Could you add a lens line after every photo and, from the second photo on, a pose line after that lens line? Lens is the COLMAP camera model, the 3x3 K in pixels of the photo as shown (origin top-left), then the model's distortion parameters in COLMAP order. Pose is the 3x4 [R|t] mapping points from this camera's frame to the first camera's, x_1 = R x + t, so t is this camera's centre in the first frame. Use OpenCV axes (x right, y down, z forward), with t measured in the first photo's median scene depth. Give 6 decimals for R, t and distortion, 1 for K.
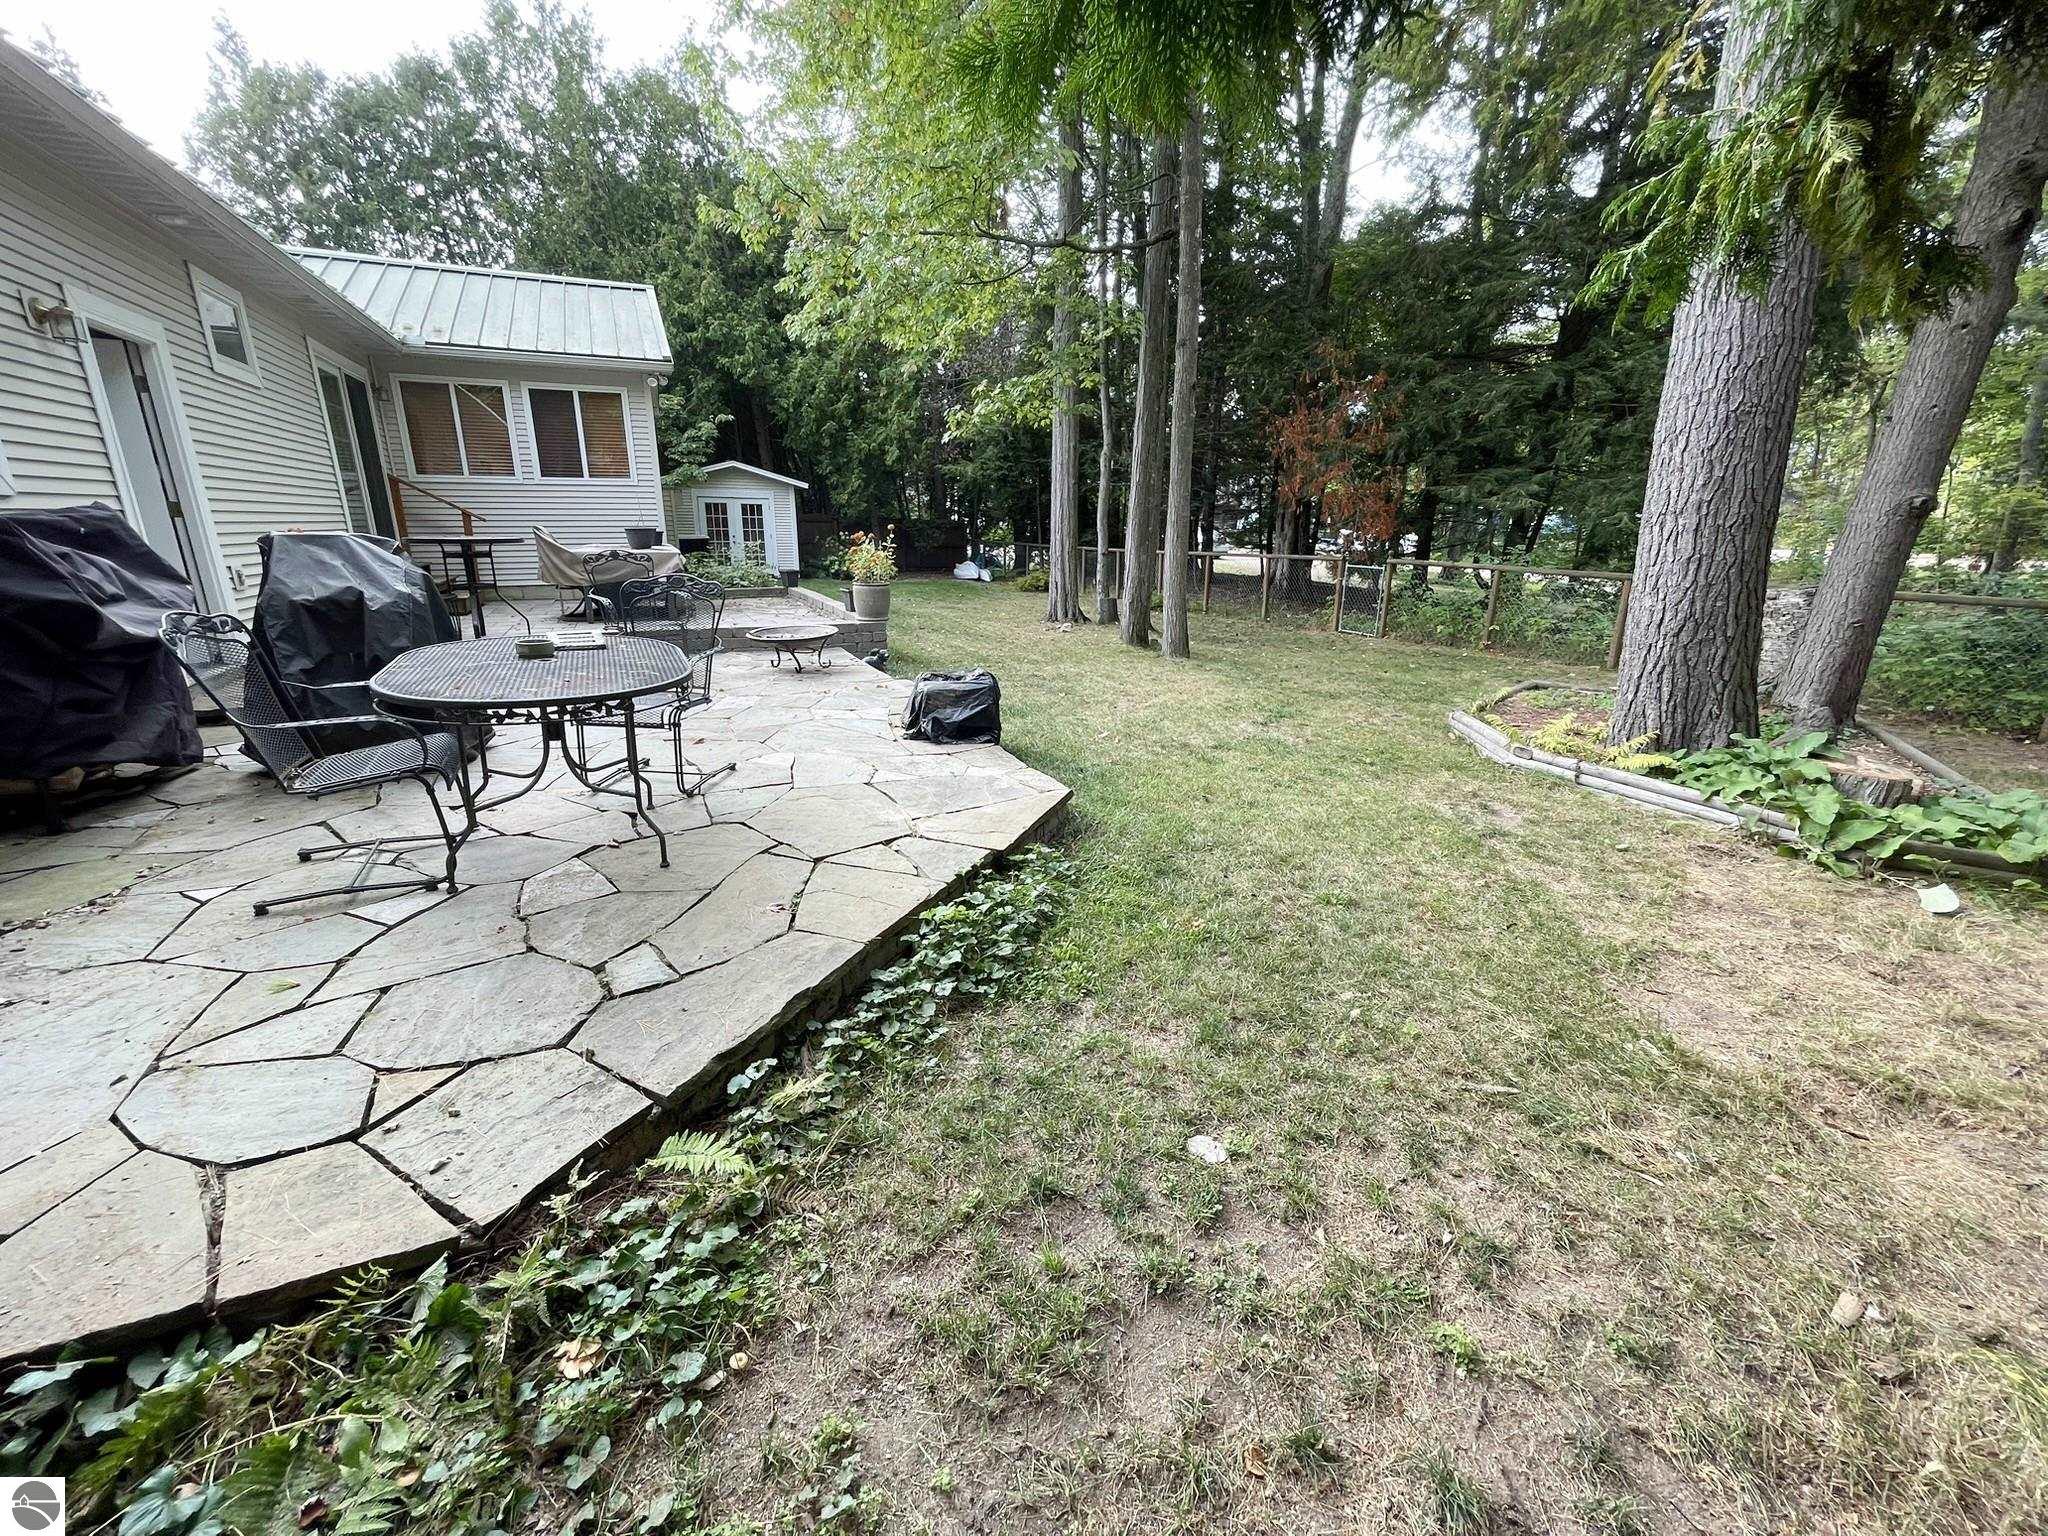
lens RADIAL K [[833.2, 0, 1015.9], [0, 833.2, 760.2], [0, 0, 1]] dist [0.014261, -0.002063]
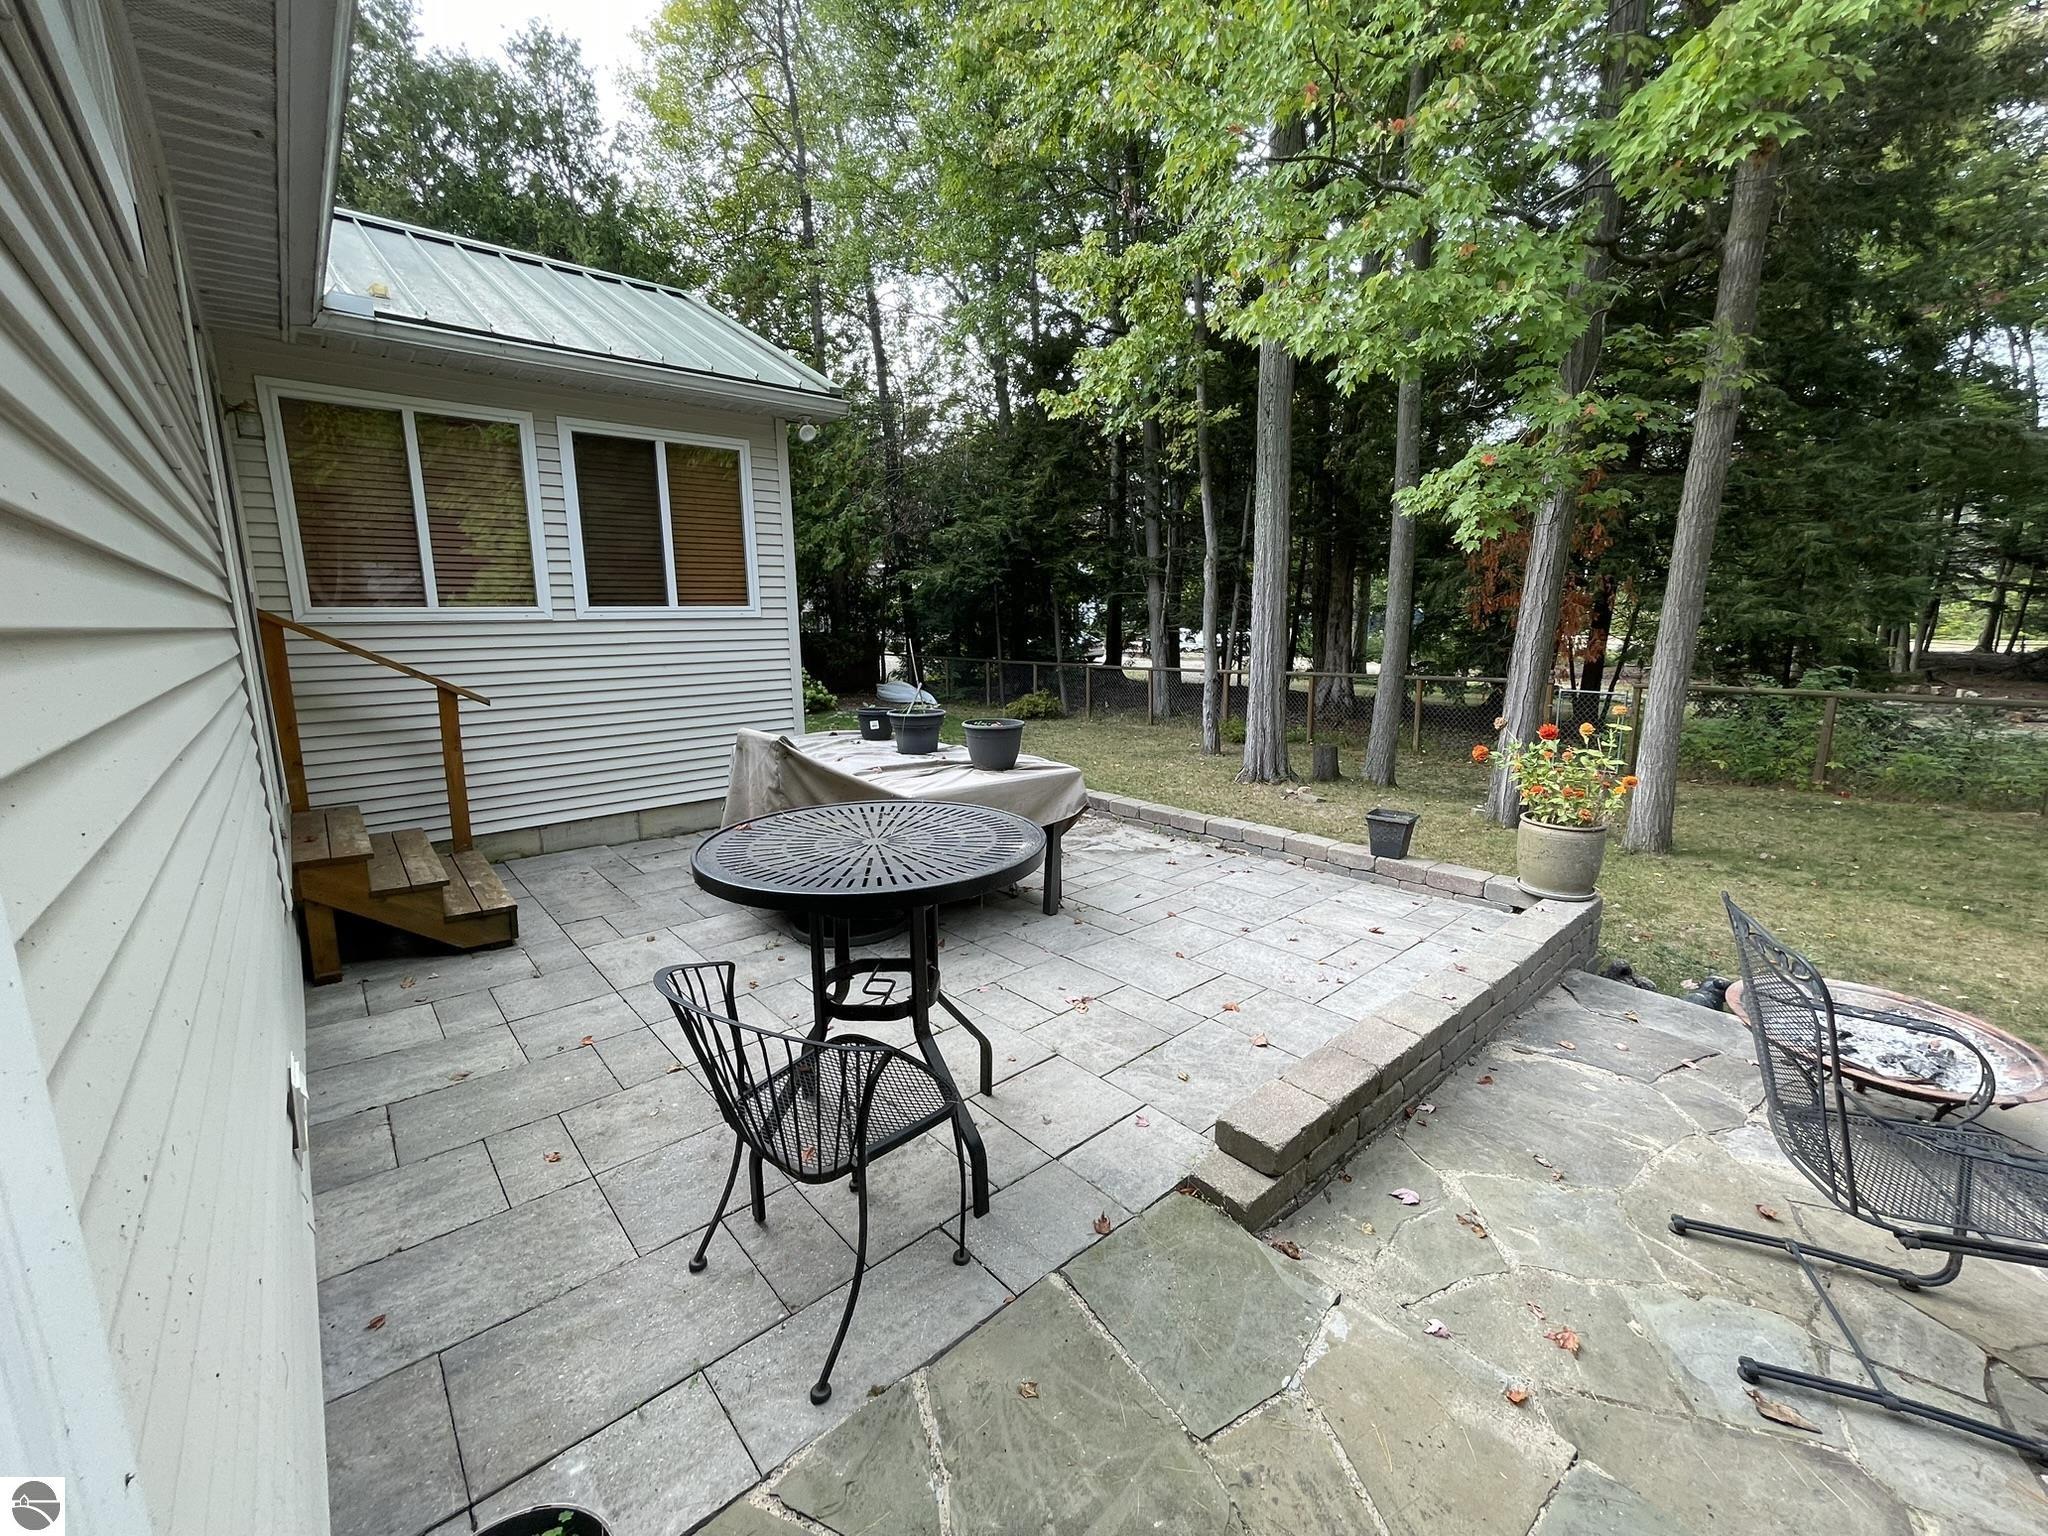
lens RADIAL K [[833.2, 0, 1015.9], [0, 833.2, 760.2], [0, 0, 1]] dist [0.014261, -0.002063]
pose [[0.956960, -0.062570, 0.283394, -0.463244], [0.093758, 0.990775, -0.097850, -0.172611], [-0.274657, 0.120209, 0.953999, 0.464151]]
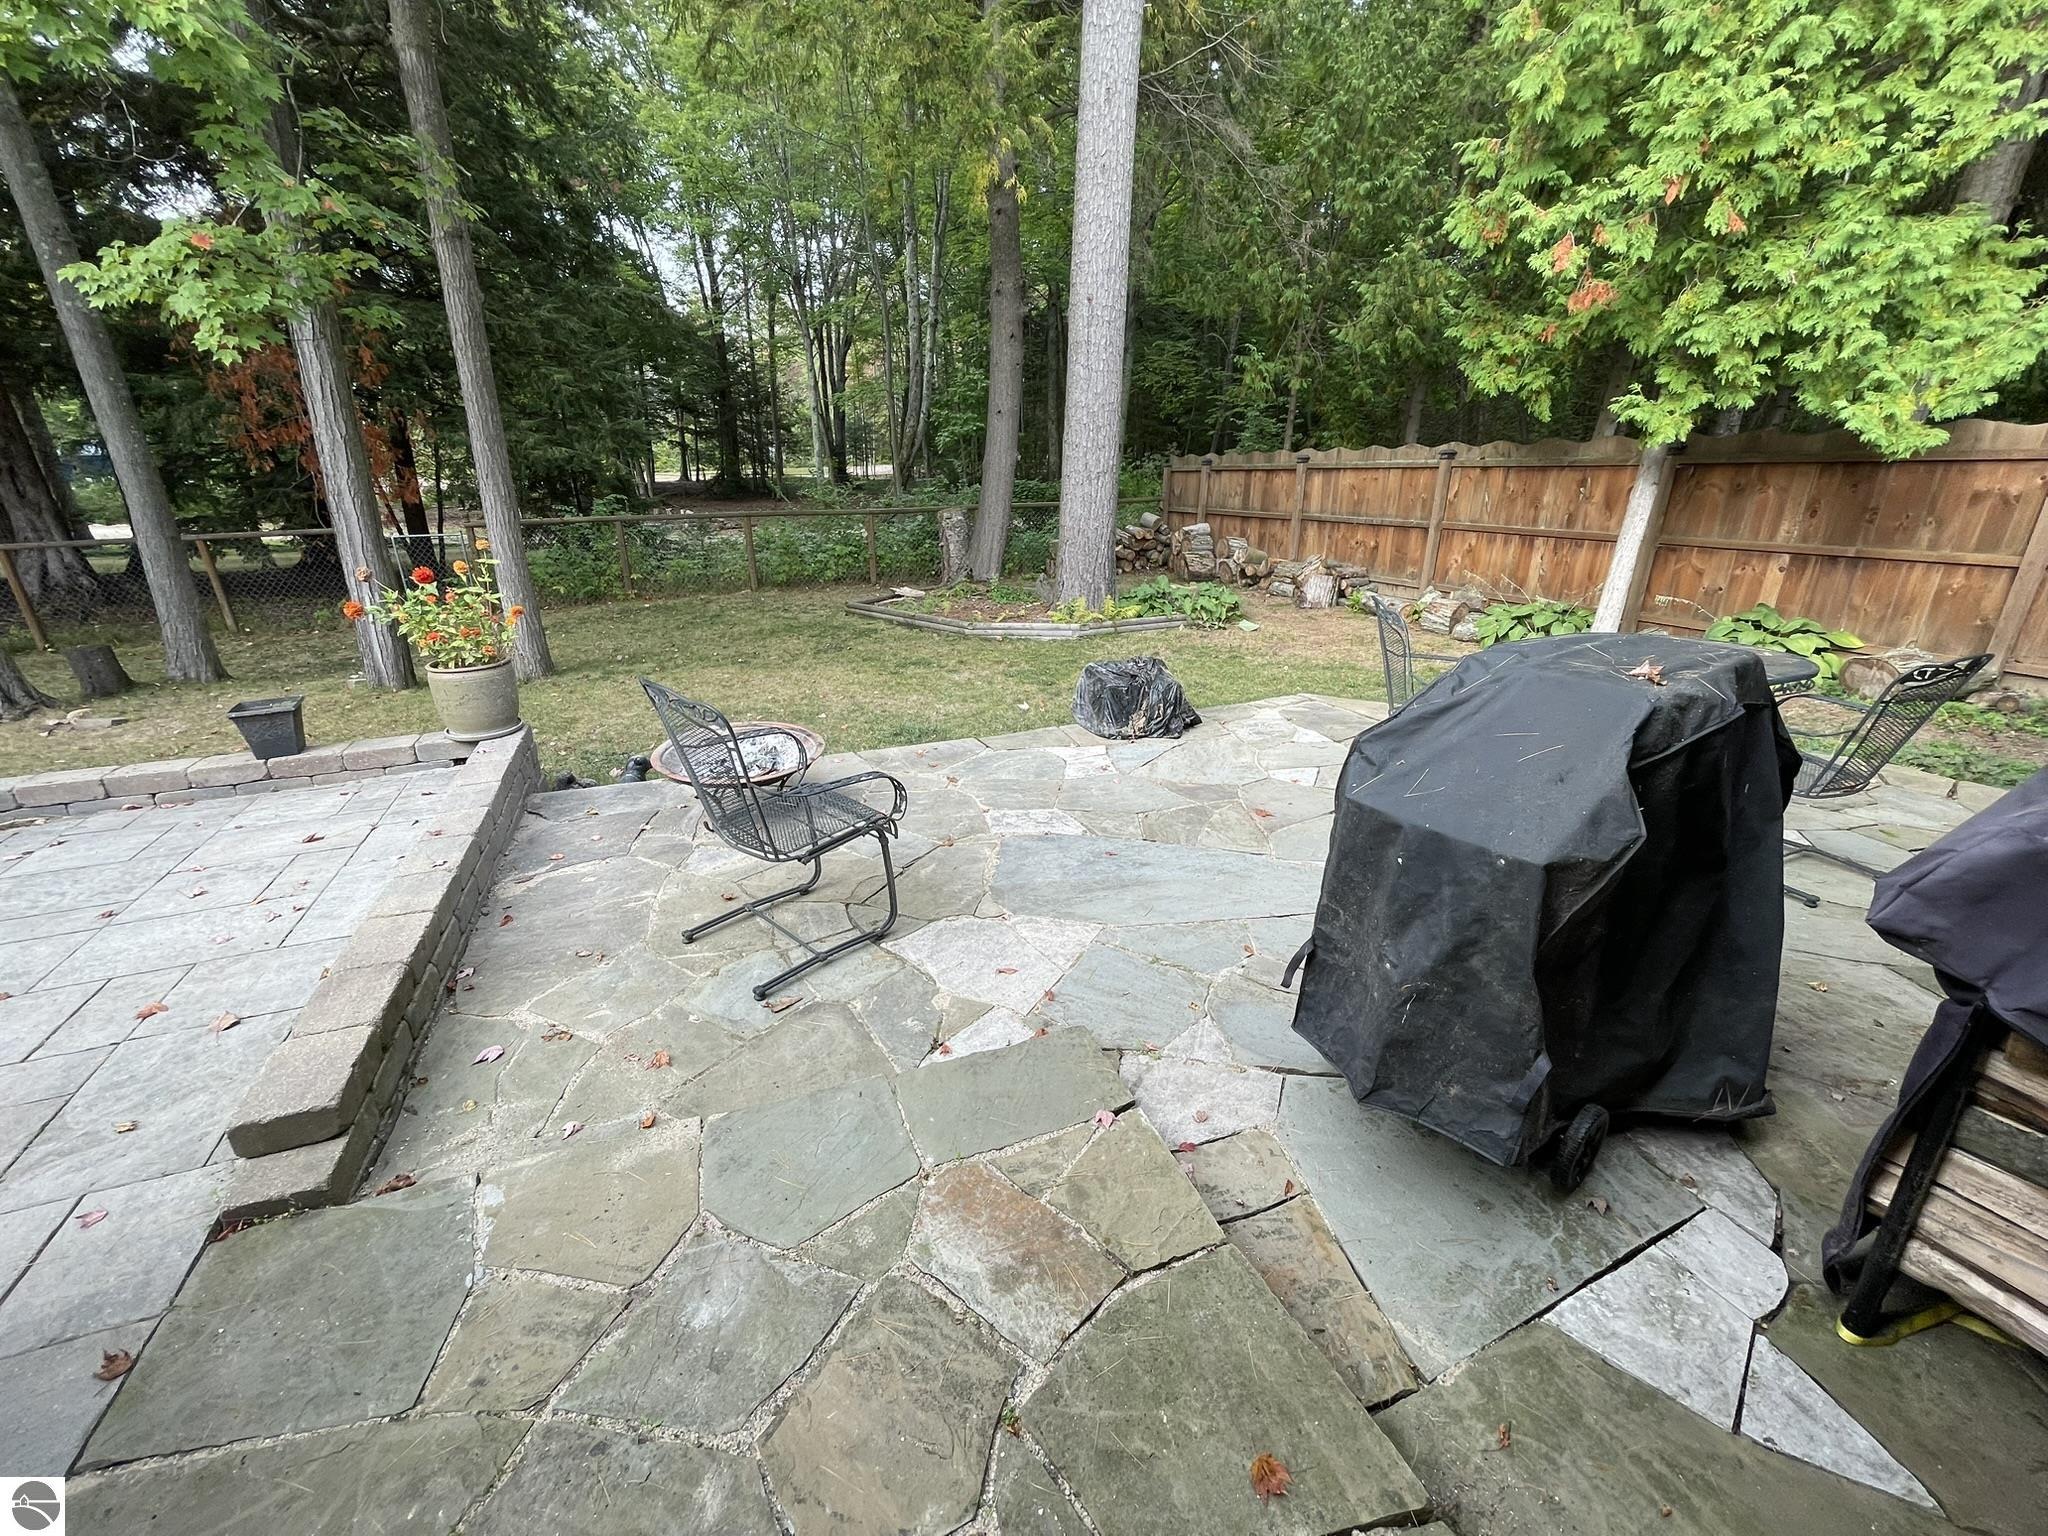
lens RADIAL K [[833.2, 0, 1015.9], [0, 833.2, 760.2], [0, 0, 1]] dist [0.014261, -0.002063]
pose [[0.065859, -0.361633, 0.929991, -0.486367], [0.291935, 0.898217, 0.328604, -0.171424], [-0.954168, 0.249855, 0.164729, 0.480280]]
